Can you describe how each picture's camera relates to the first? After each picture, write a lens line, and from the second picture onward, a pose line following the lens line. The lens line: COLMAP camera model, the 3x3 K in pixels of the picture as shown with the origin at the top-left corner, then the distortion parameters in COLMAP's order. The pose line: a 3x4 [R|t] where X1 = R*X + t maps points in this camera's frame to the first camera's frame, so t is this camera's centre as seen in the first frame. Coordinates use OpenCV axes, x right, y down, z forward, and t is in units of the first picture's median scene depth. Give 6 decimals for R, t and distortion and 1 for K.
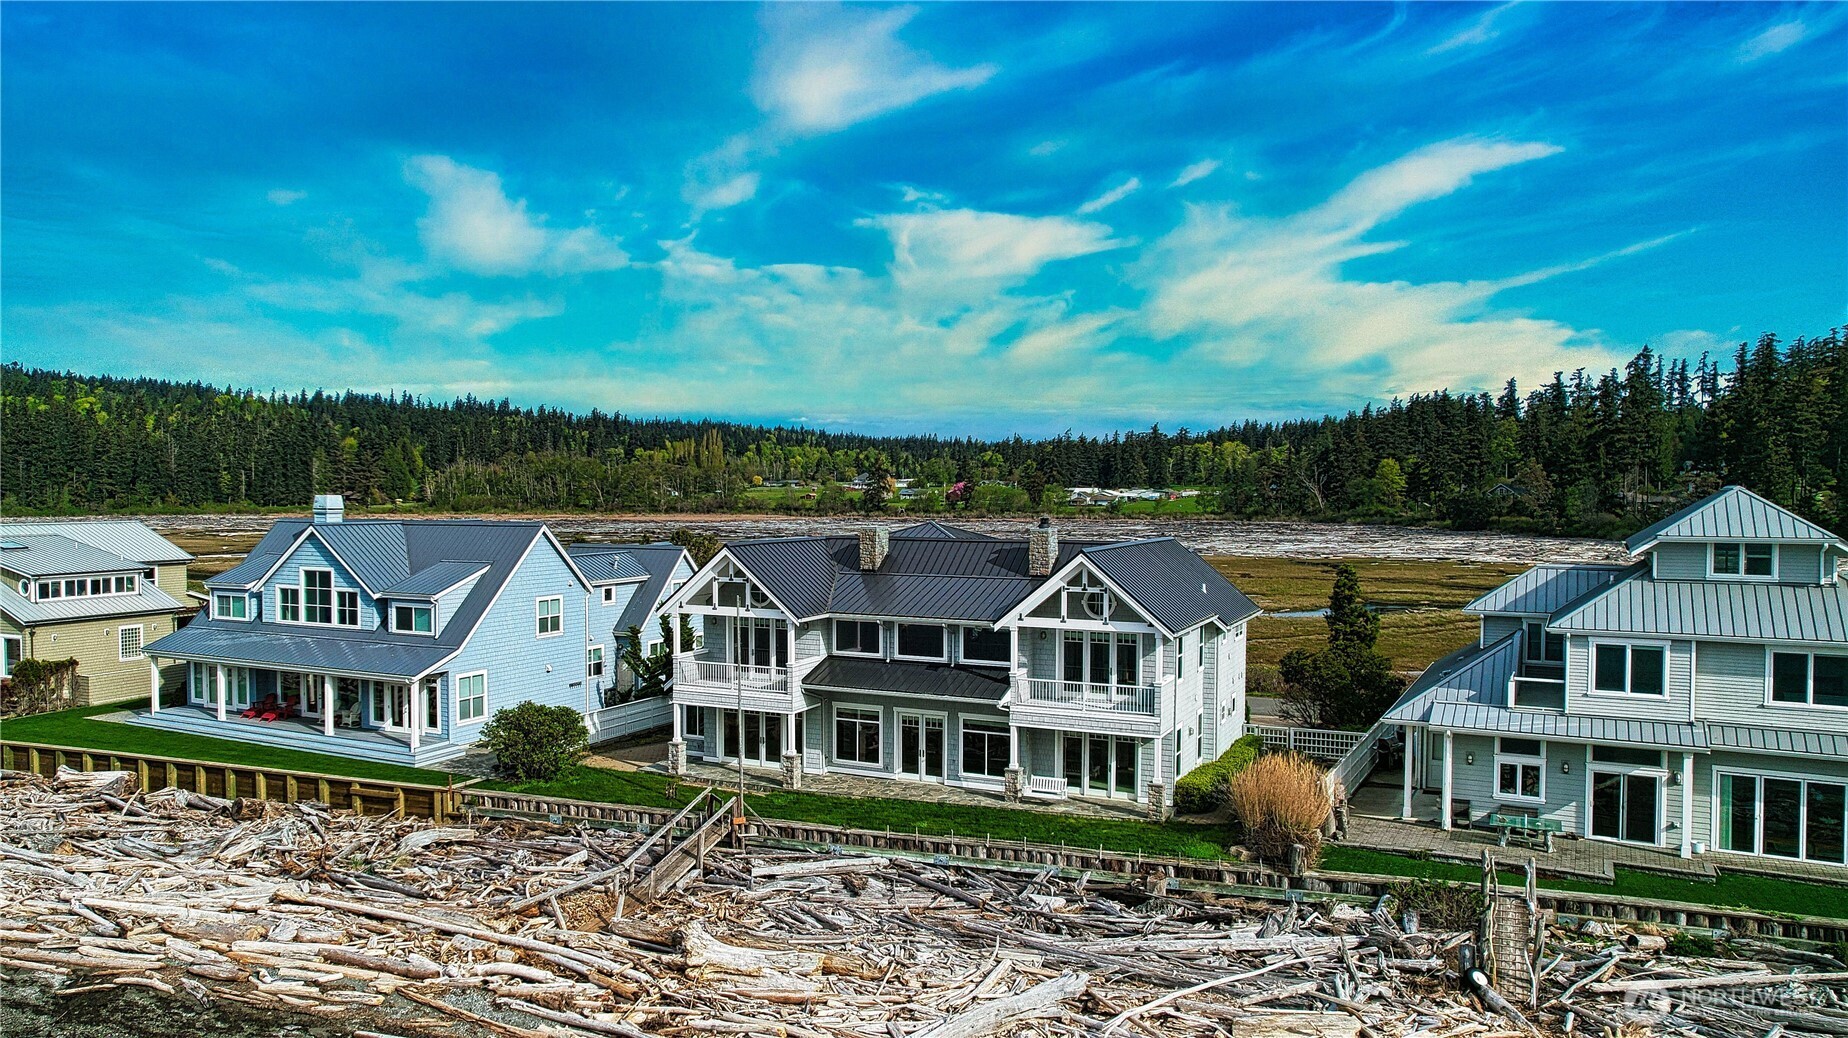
lens RADIAL K [[1314.5, 0, 924.0], [0, 1314.5, 519.0], [0, 0, 1]] dist [-0.072313, 0.081407]
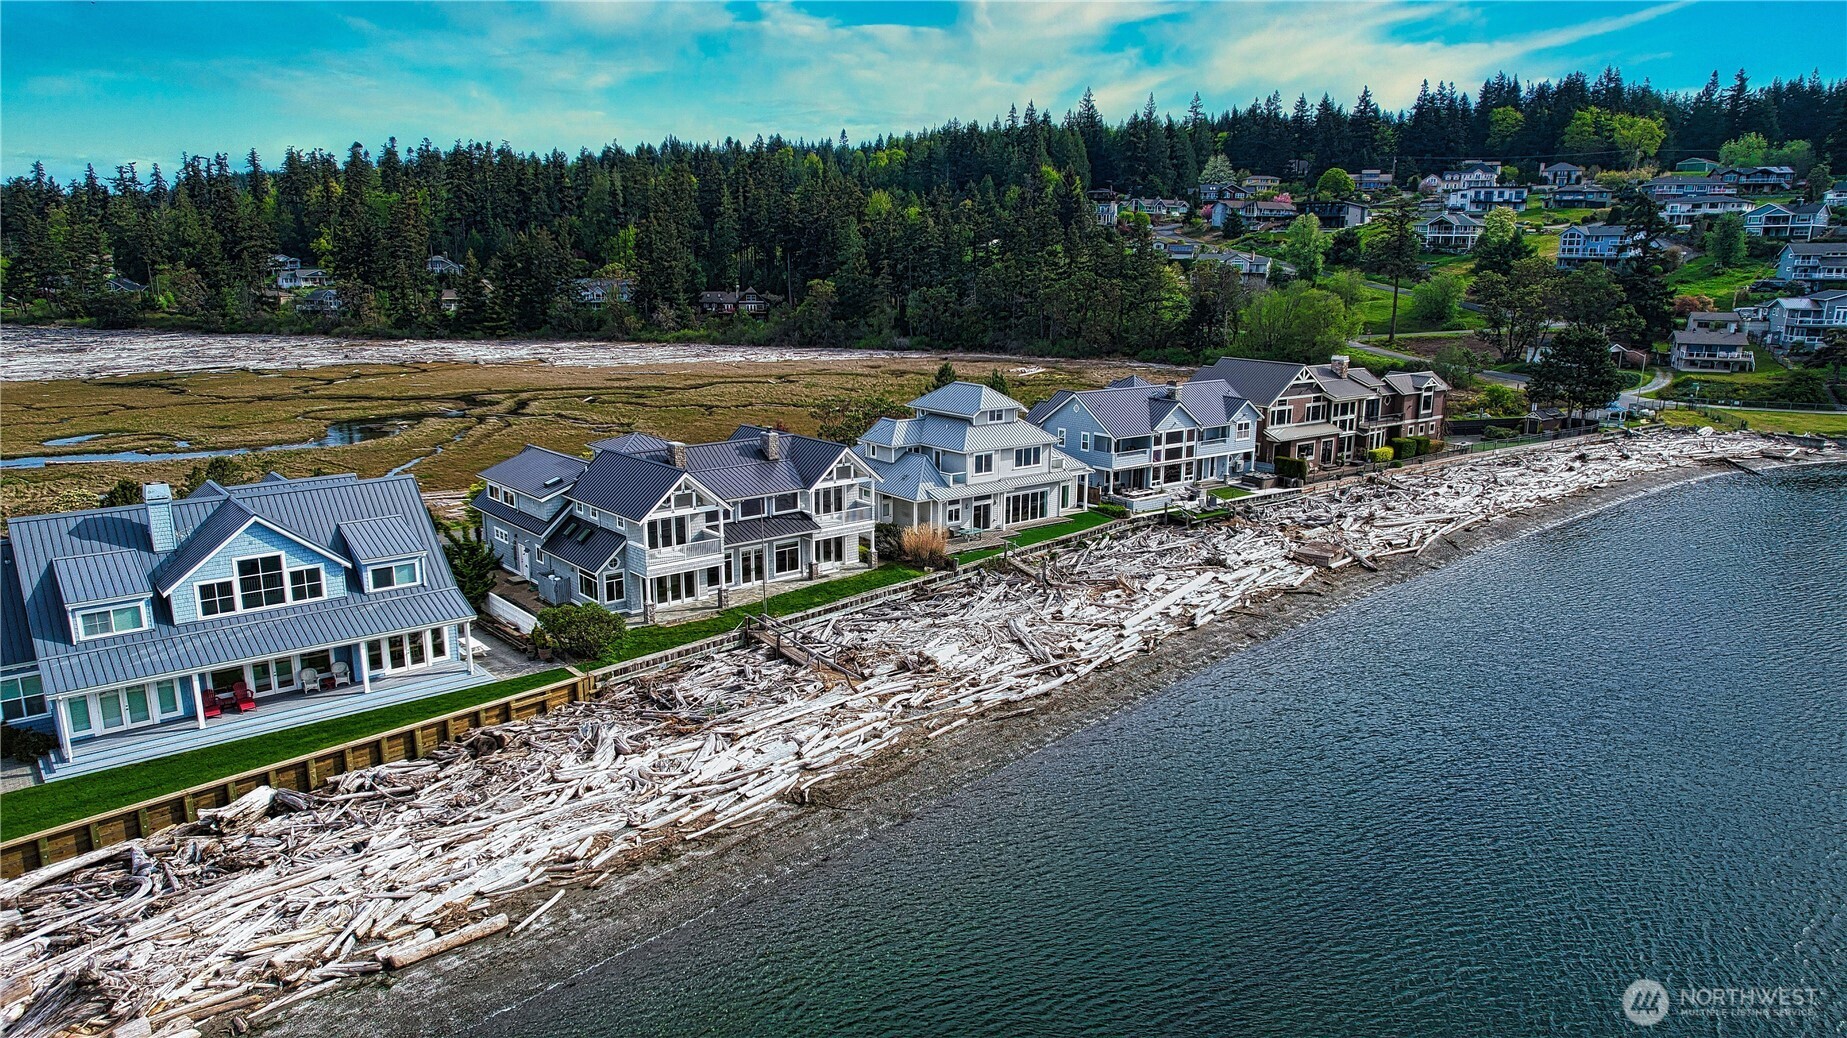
lens RADIAL K [[1185.8, 0, 923.5], [0, 1185.8, 519.0], [0, 0, 1]] dist [-0.058943, 0.056135]
pose [[0.354783, -0.197859, 0.913773, -1.328164], [0.000433, 0.977386, 0.211465, -0.218295], [-0.934949, -0.074628, 0.346845, 0.236333]]
